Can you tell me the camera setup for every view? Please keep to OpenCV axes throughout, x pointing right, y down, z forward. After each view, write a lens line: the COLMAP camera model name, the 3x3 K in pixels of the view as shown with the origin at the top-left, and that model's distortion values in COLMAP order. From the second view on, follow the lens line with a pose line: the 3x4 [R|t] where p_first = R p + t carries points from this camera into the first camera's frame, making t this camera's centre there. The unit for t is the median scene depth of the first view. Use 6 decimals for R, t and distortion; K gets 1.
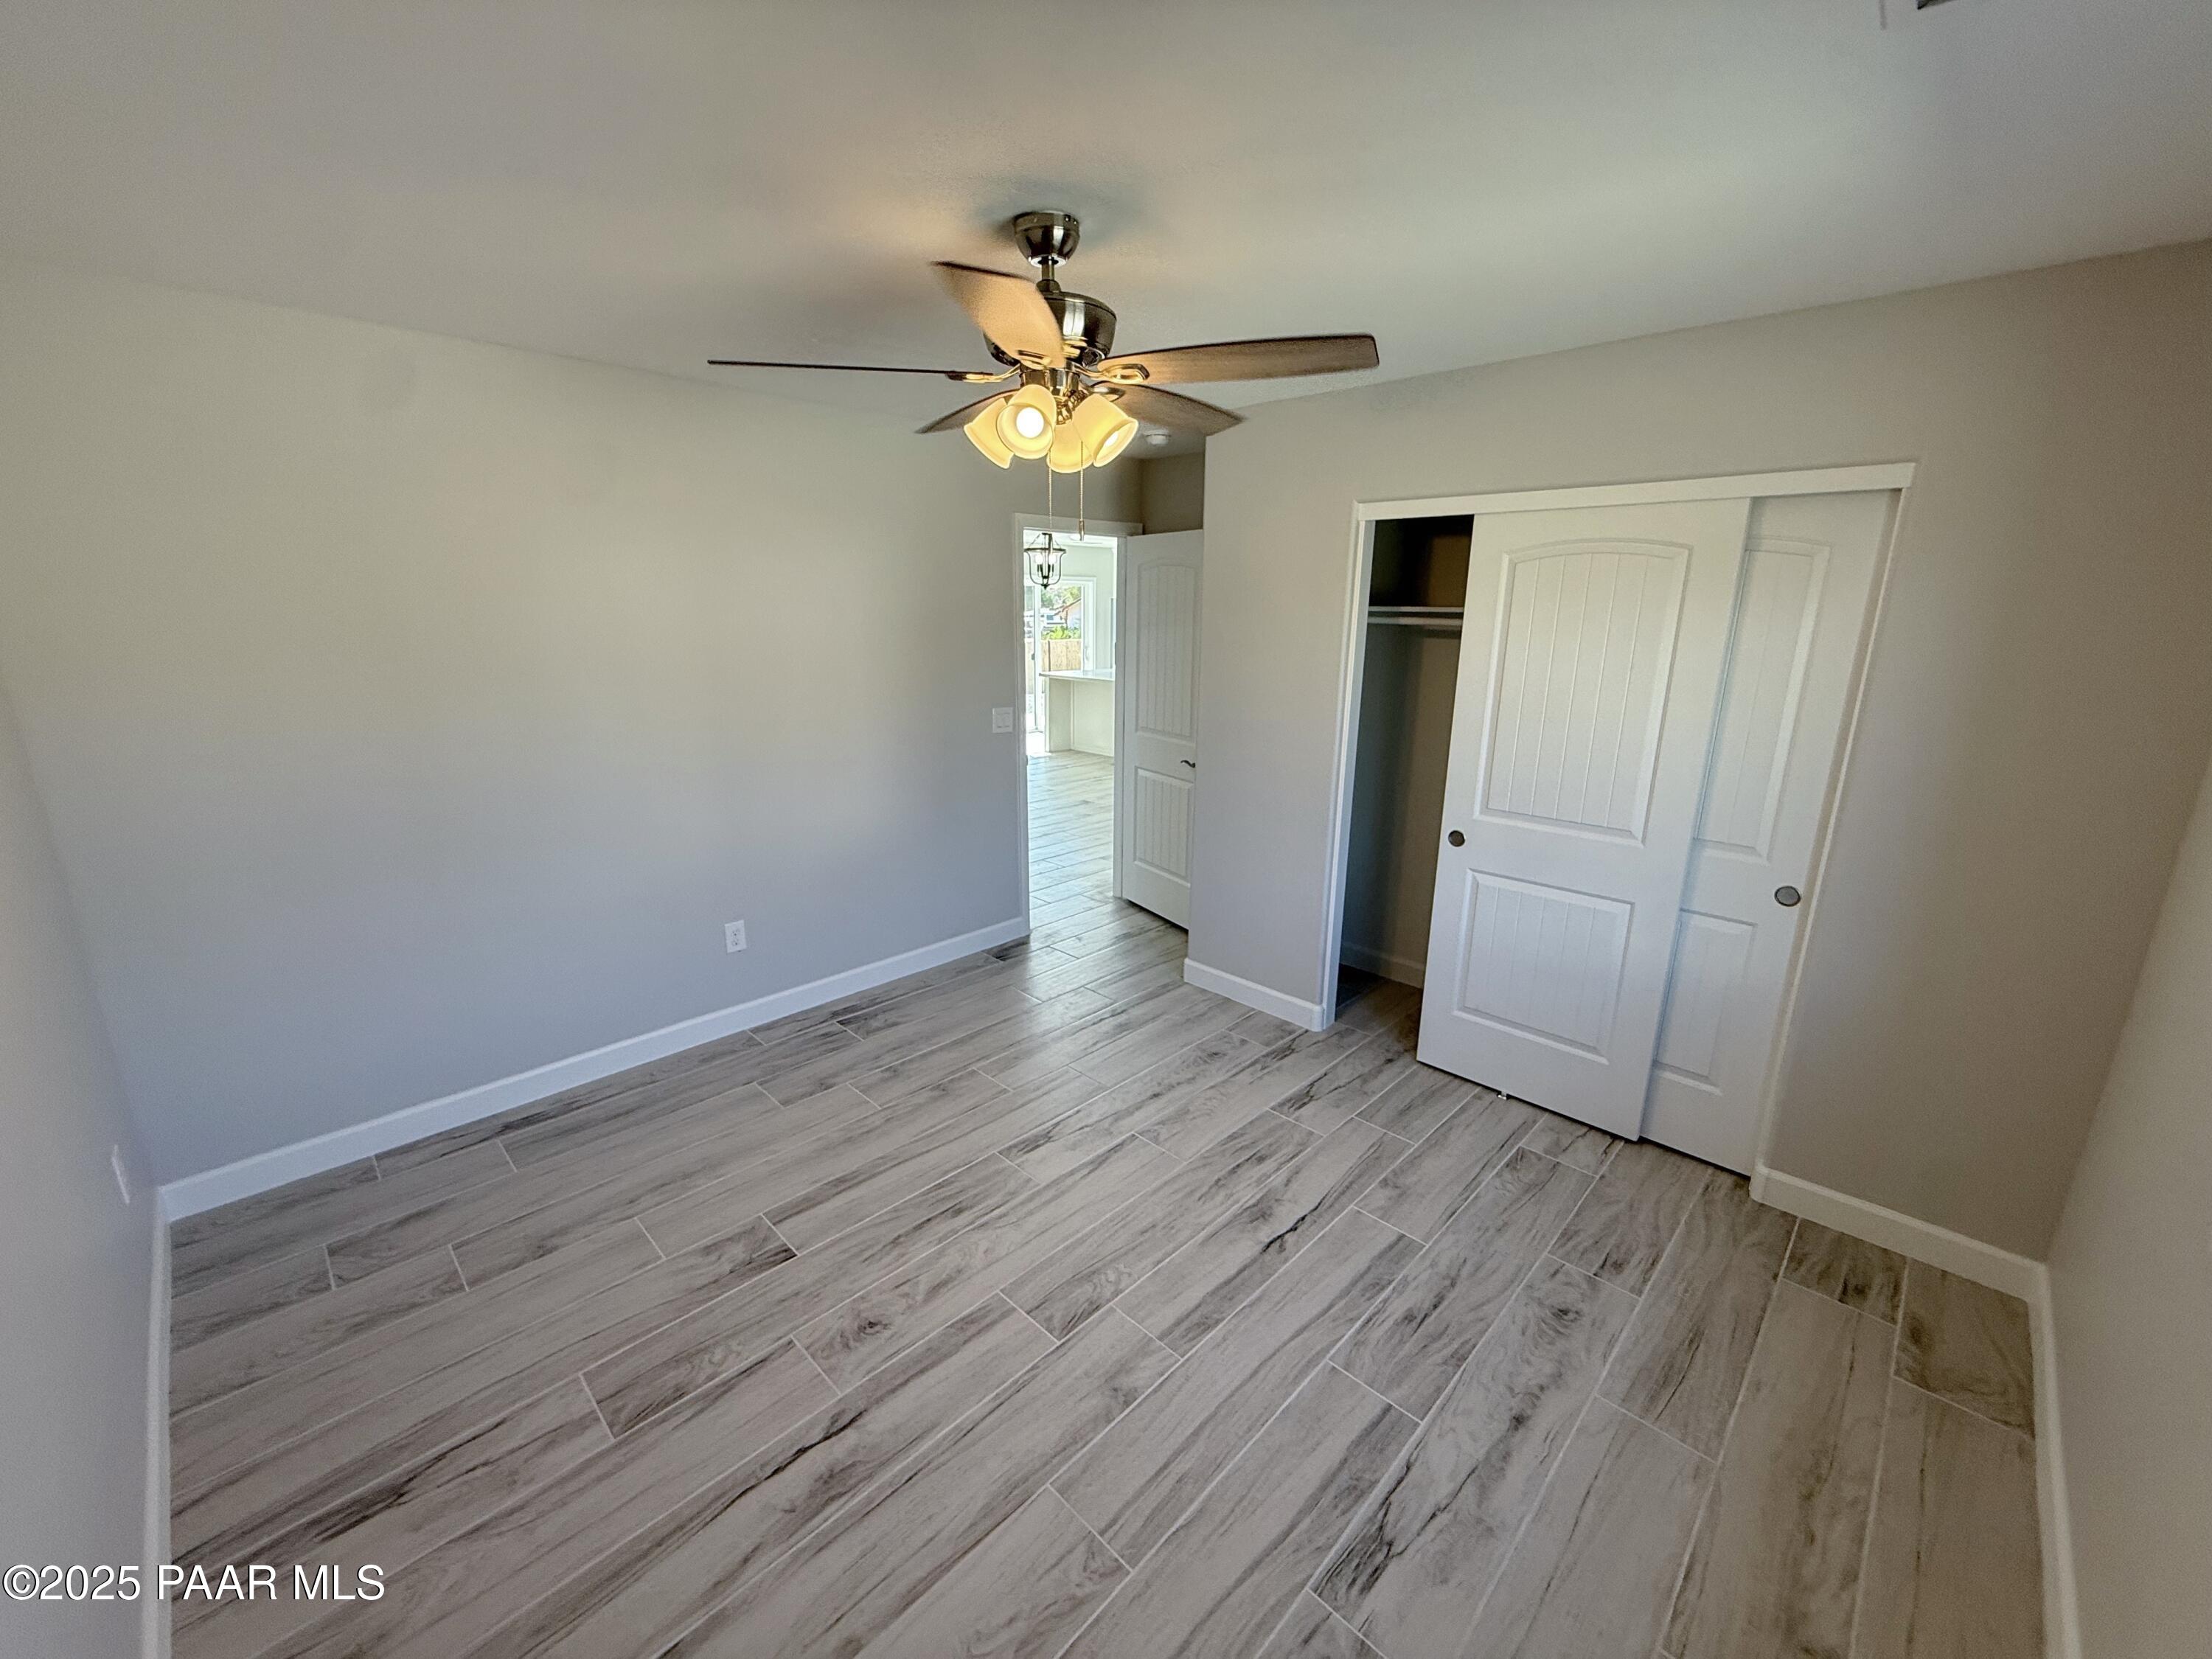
lens RADIAL K [[881.4, 0, 1102.5], [0, 881.4, 827.7], [0, 0, 1]] dist [0.000284, 0.000413]
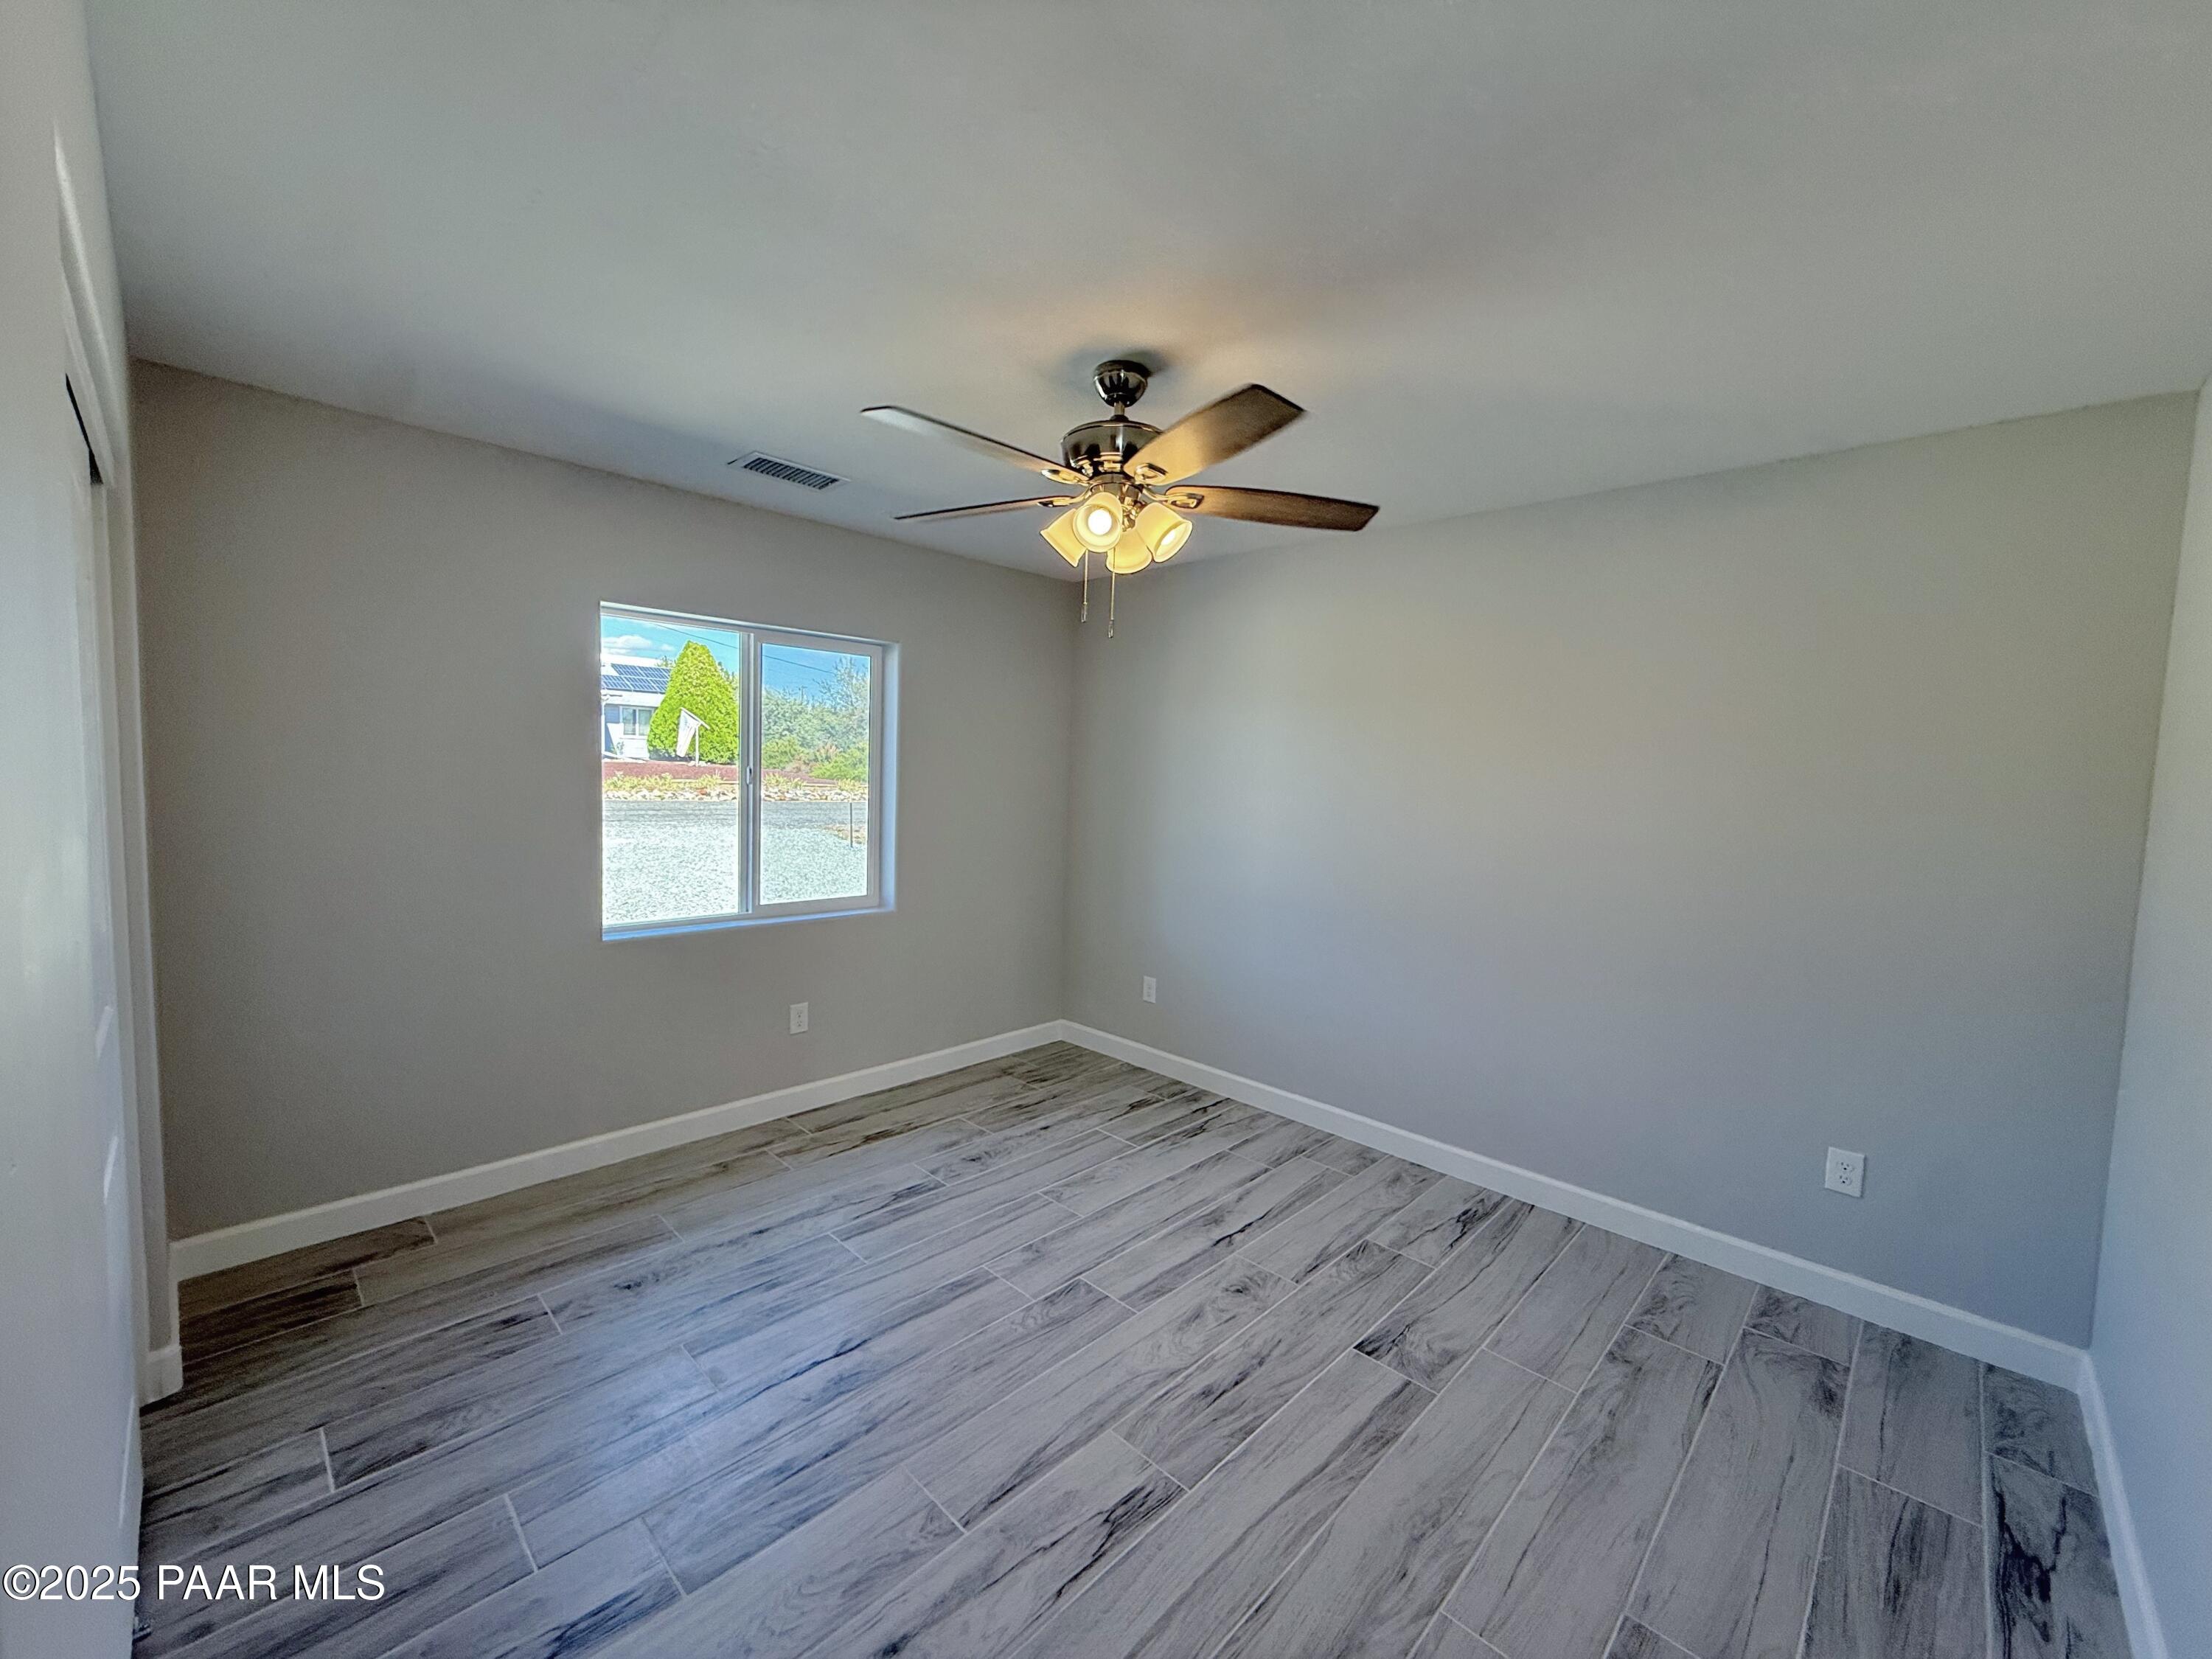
lens RADIAL K [[881.4, 0, 1102.5], [0, 881.4, 827.7], [0, 0, 1]] dist [0.000284, 0.000413]
pose [[-0.999084, -0.041557, -0.010184, -0.038421], [-0.042650, 0.948268, 0.314593, -0.361307], [-0.003417, 0.314739, -0.949172, 1.795640]]
